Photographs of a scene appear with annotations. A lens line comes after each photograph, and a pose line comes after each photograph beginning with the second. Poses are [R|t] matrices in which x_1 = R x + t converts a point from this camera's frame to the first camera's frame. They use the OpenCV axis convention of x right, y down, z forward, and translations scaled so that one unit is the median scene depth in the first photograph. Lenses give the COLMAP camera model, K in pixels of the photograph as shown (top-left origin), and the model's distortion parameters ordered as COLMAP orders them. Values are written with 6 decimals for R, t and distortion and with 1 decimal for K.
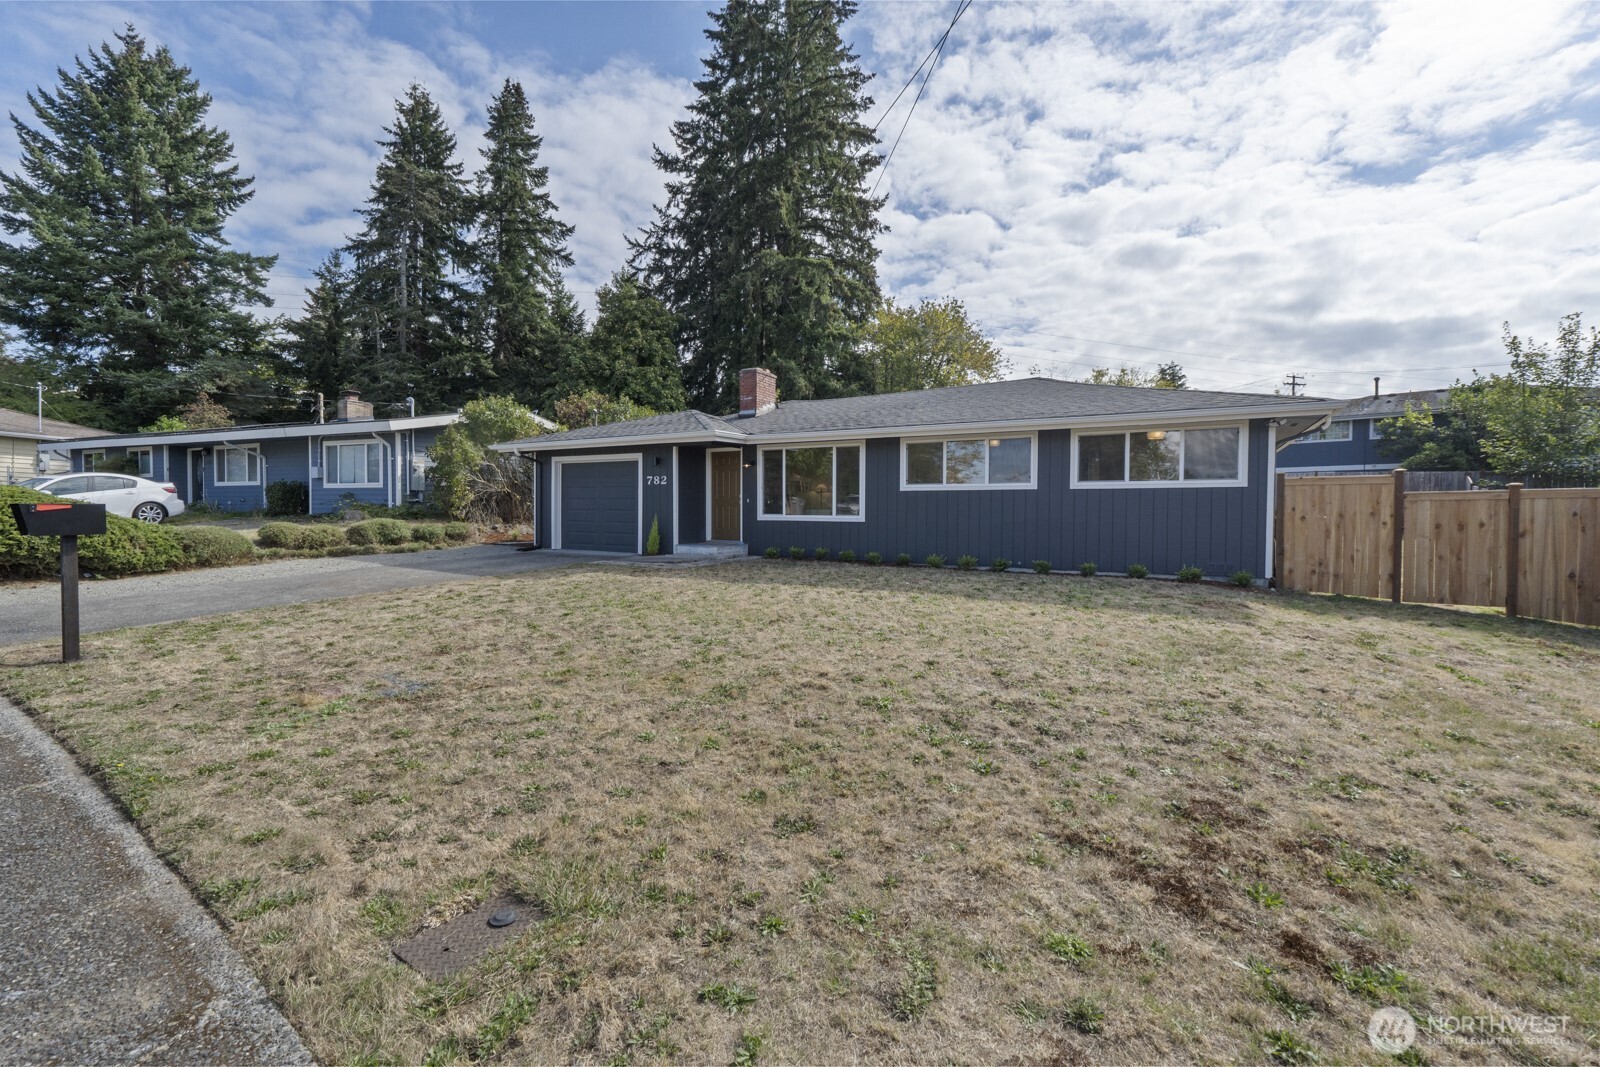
lens RADIAL K [[675.1, 0, 802.5], [0, 675.1, 537.7], [0, 0, 1]] dist [-0.001473, -0.000203]
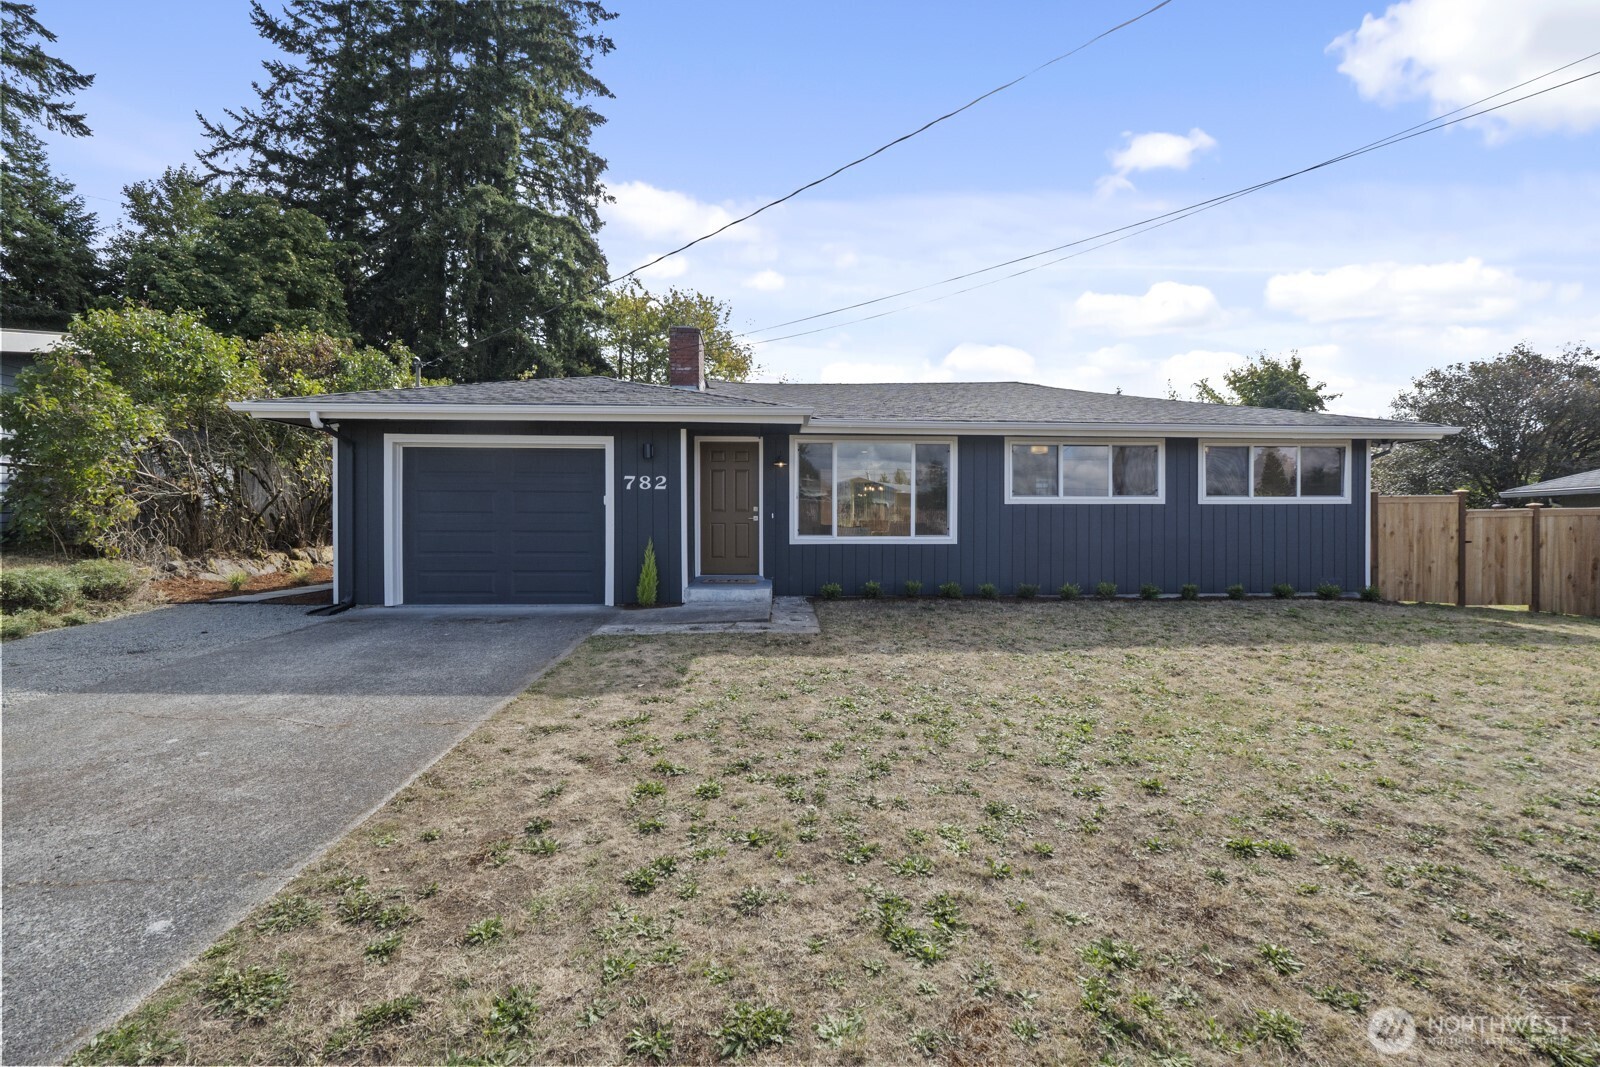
lens RADIAL K [[672.0, 0, 807.4], [0, 672.0, 532.7], [0, 0, 1]] dist [-0.004391, -0.000332]
pose [[0.838798, -0.017407, 0.544164, -0.414112], [0.026538, 0.999608, -0.008932, -0.030044], [-0.543795, 0.021933, 0.838931, 0.403700]]
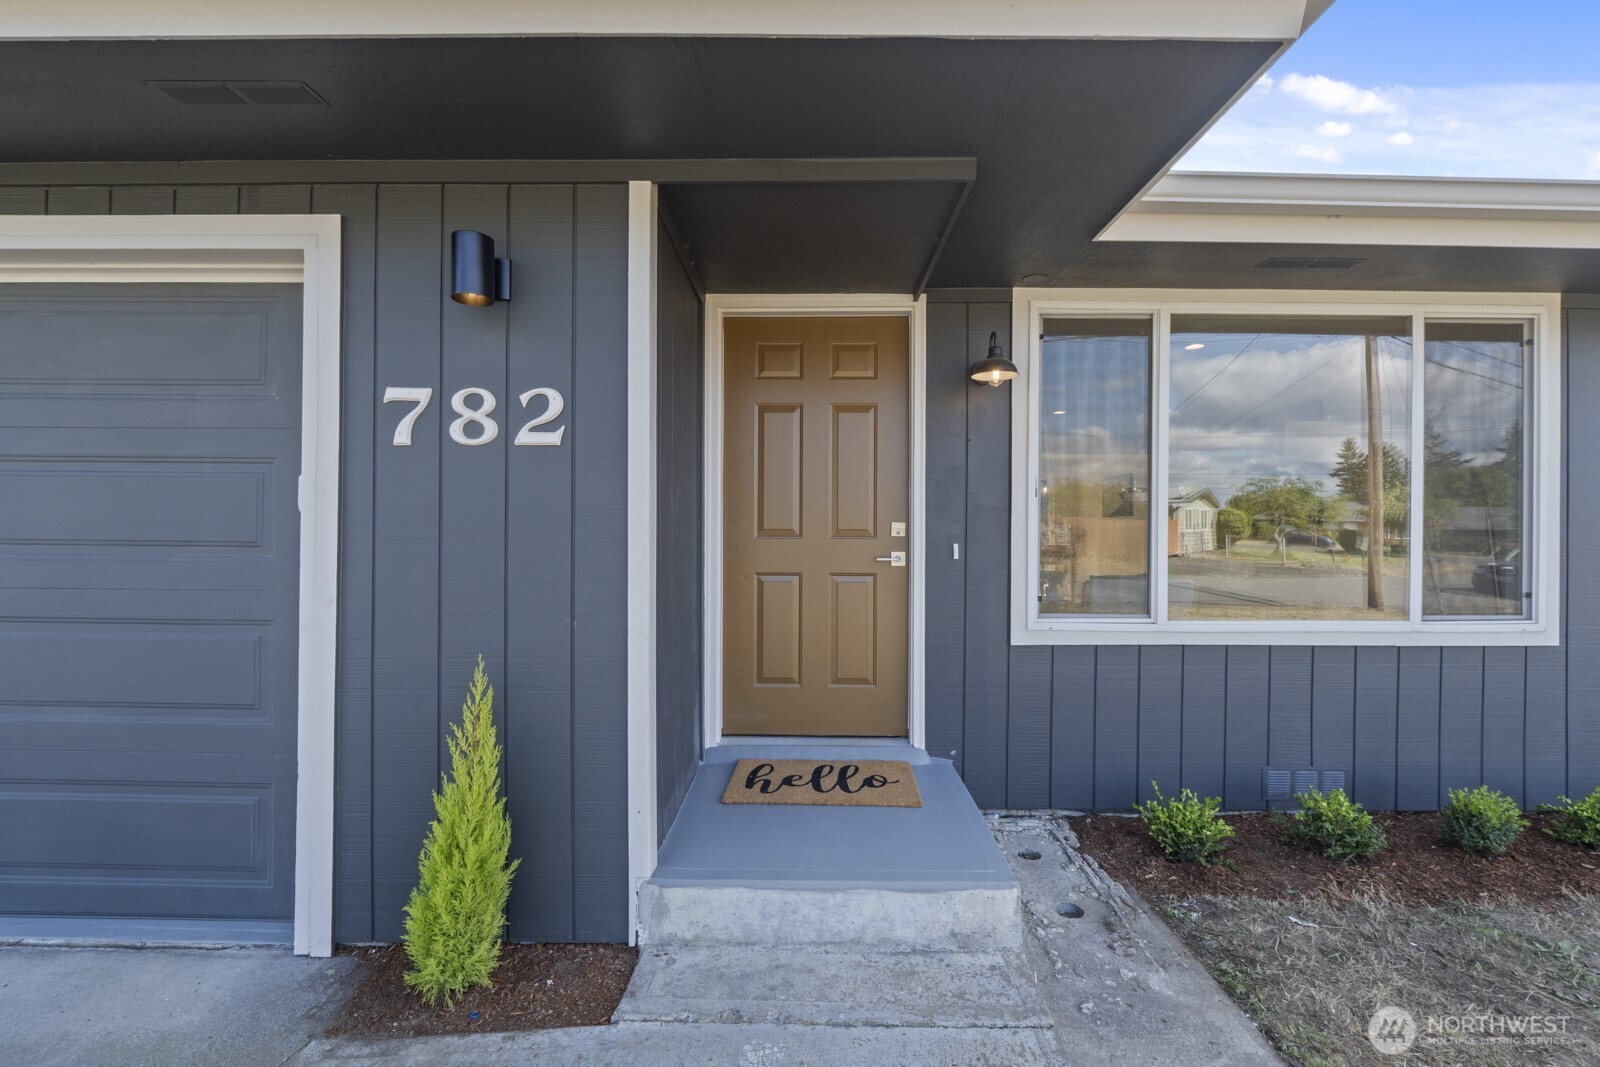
lens RADIAL K [[672.0, 0, 807.4], [0, 672.0, 532.7], [0, 0, 1]] dist [-0.004391, -0.000332]
pose [[0.868121, -0.004396, 0.496332, -0.219950], [0.021042, 0.999388, -0.027951, -0.054639], [-0.495906, 0.034708, 0.867683, 0.827256]]
